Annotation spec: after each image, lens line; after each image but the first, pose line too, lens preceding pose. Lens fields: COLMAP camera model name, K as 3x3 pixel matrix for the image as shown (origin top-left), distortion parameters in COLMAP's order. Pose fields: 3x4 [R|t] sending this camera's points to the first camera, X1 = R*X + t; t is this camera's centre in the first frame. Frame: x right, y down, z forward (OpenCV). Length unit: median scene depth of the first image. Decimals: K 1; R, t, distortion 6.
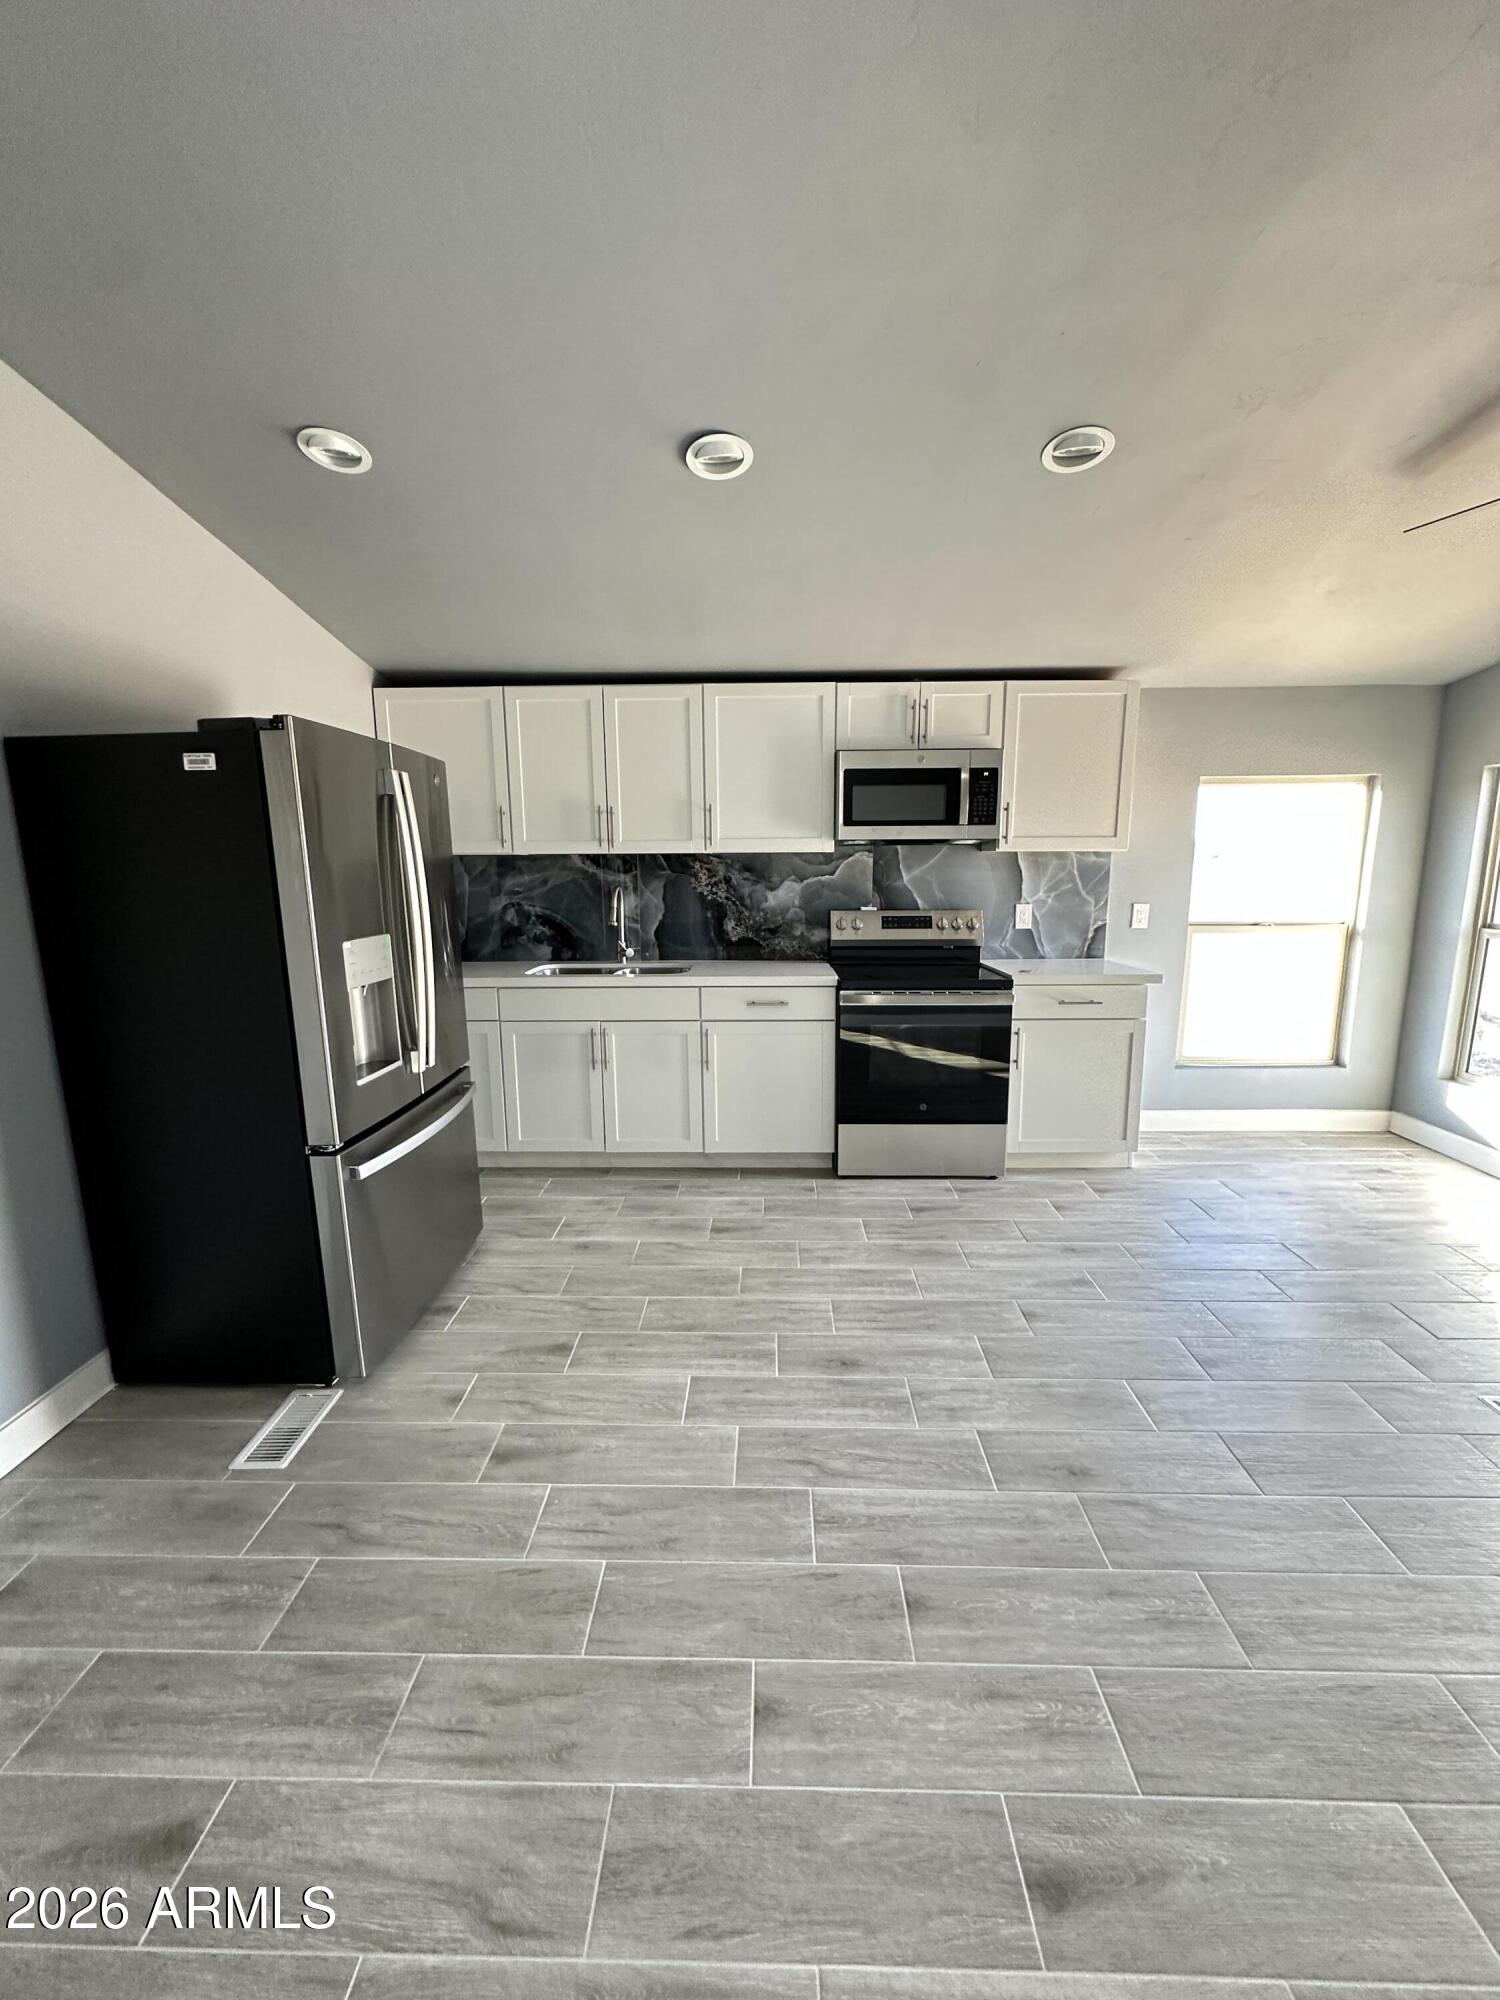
lens RADIAL K [[796.3, 0, 749.3], [0, 796.3, 996.4], [0, 0, 1]] dist [-0.003871, -0.000226]
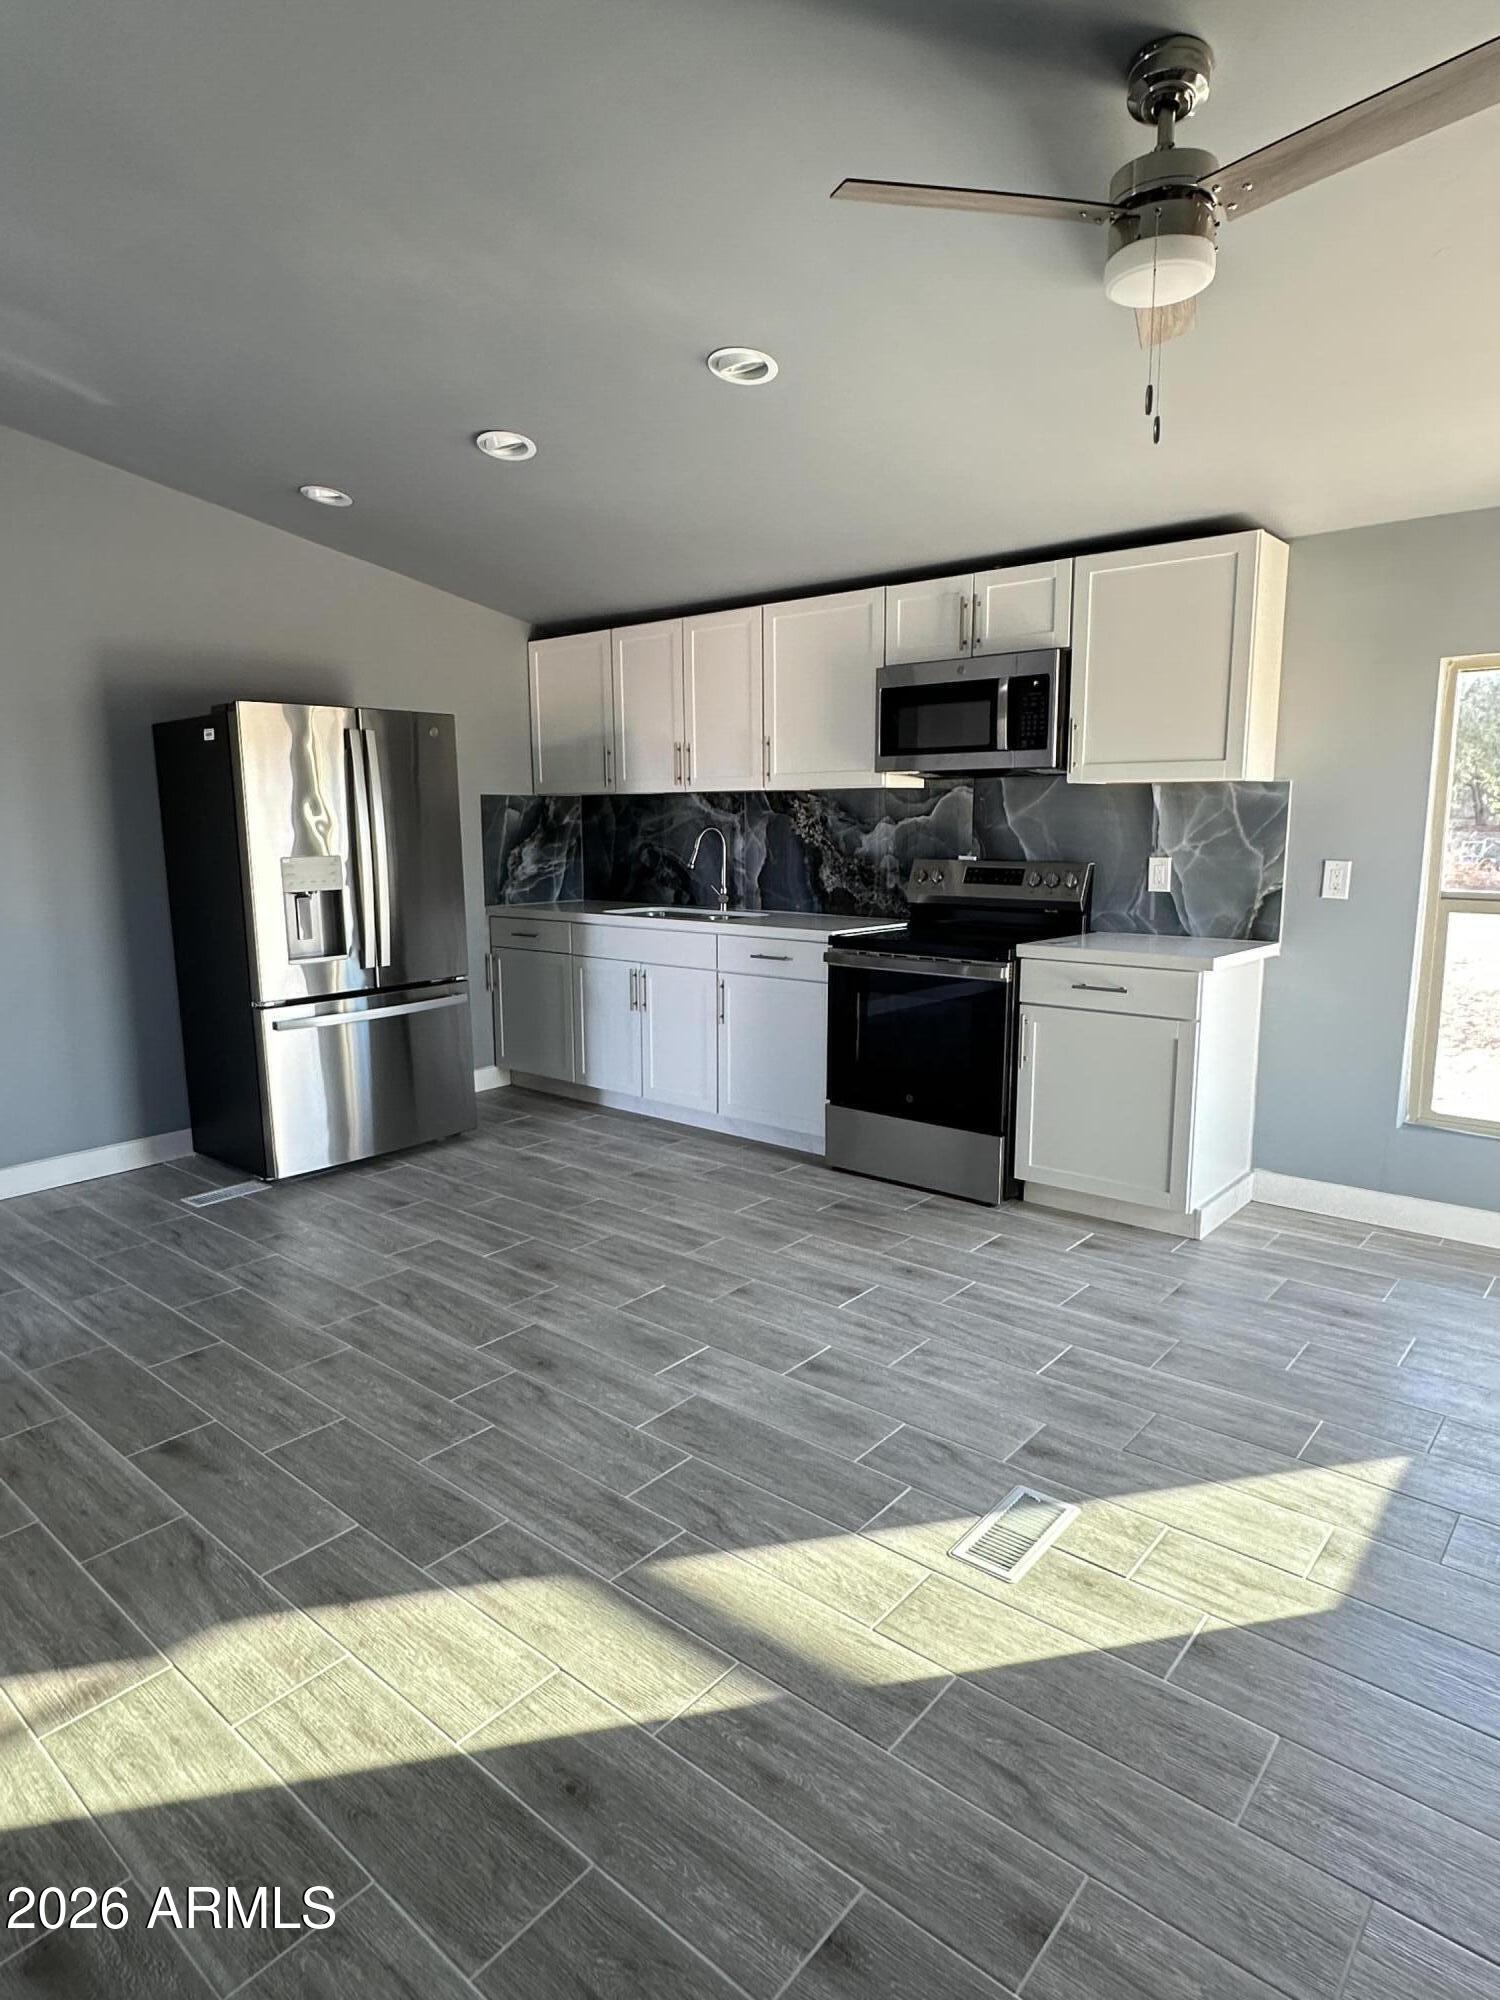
lens RADIAL K [[1158.5, 0, 743.0], [0, 1158.5, 1004.5], [0, 0, 1]] dist [-0.003193, 0.000043]
pose [[0.774985, 0.104452, -0.623288, 0.804752], [-0.102233, 0.993978, 0.039459, 0.013377], [0.623656, 0.033141, 0.780996, -0.037485]]
